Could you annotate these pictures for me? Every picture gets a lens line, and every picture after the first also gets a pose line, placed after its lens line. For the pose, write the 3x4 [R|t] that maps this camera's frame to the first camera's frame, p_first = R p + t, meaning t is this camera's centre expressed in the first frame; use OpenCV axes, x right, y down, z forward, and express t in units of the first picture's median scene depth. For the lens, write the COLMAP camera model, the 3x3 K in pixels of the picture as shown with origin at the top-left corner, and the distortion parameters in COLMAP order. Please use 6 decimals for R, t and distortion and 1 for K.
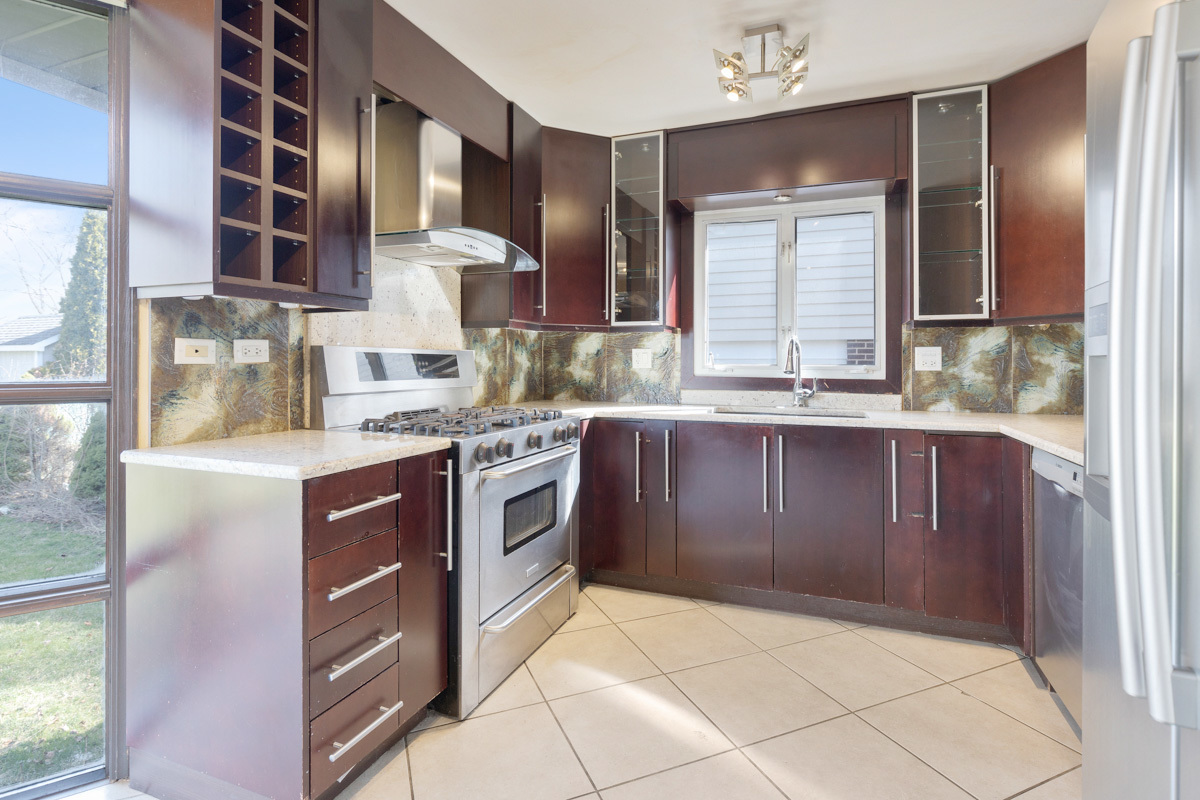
lens RADIAL K [[587.7, 0, 598.5], [0, 587.7, 361.6], [0, 0, 1]] dist [-0.000763, -0.002483]
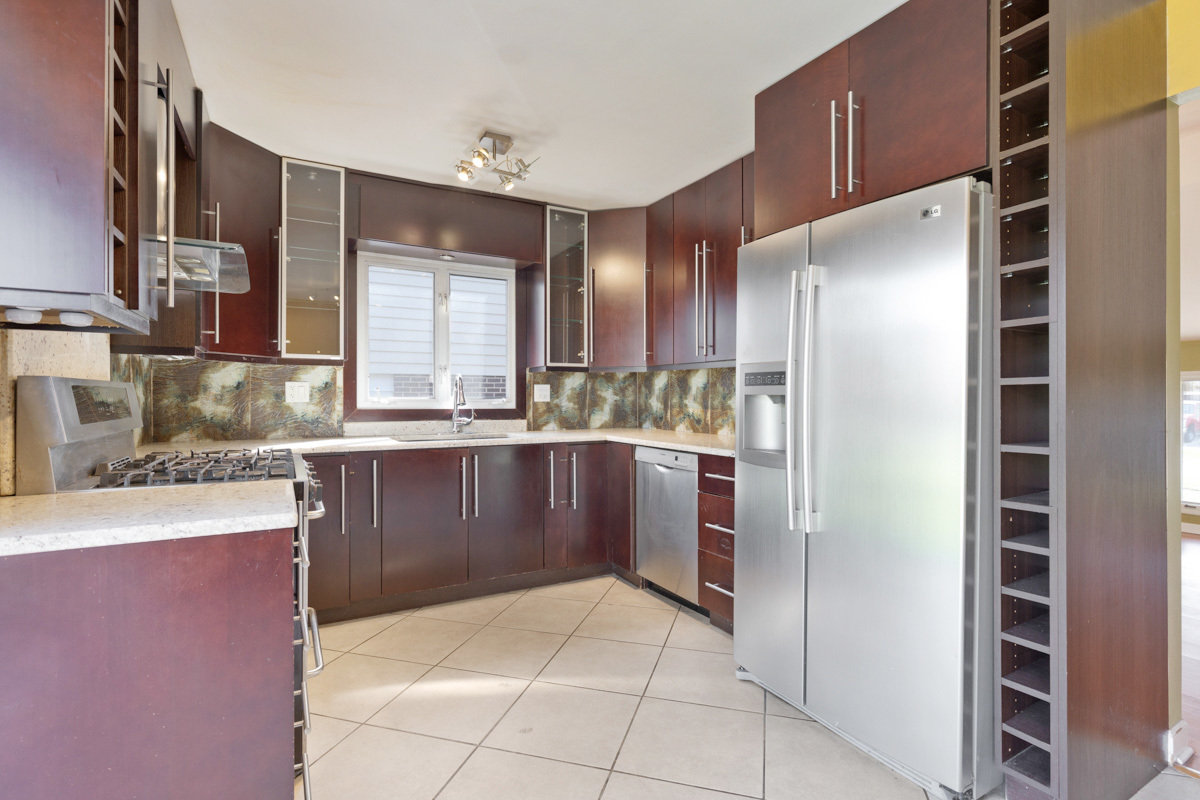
lens RADIAL K [[587.7, 0, 597.8], [0, 587.7, 397.3], [0, 0, 1]] dist [-0.000763, -0.002483]
pose [[0.630652, -0.005013, 0.776049, -0.432316], [-0.000241, 0.999978, 0.006654, -0.003999], [-0.776066, -0.004383, 0.630637, 0.017227]]
